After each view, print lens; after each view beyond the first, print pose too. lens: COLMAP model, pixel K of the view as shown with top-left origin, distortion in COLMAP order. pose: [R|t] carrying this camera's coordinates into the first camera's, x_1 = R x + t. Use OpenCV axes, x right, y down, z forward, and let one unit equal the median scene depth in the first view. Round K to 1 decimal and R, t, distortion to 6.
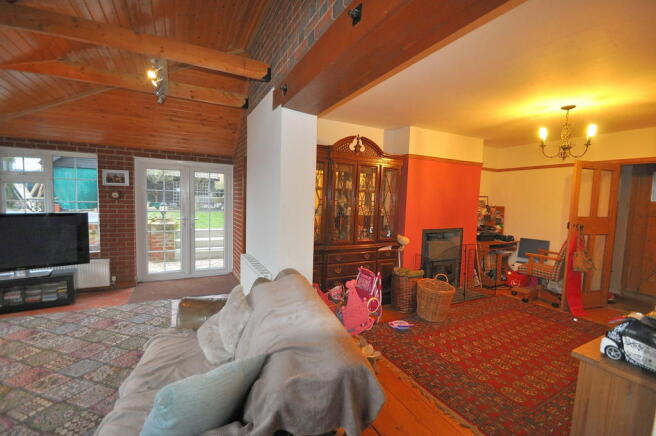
lens RADIAL K [[288.0, 0, 326.1], [0, 288.0, 219.0], [0, 0, 1]] dist [0.000181, -0.002606]
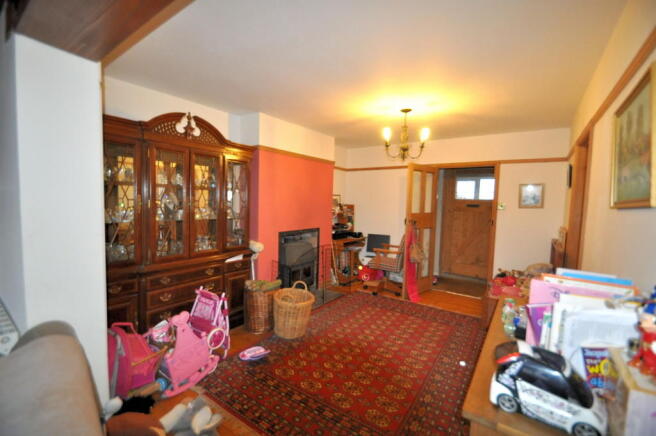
lens RADIAL K [[288.0, 0, 326.3], [0, 288.0, 219.2], [0, 0, 1]] dist [0.000181, -0.002606]
pose [[0.890562, -0.037332, 0.453327, 0.075058], [0.034261, 0.999301, 0.014988, -0.013892], [-0.453570, 0.002184, 0.891218, 0.161950]]
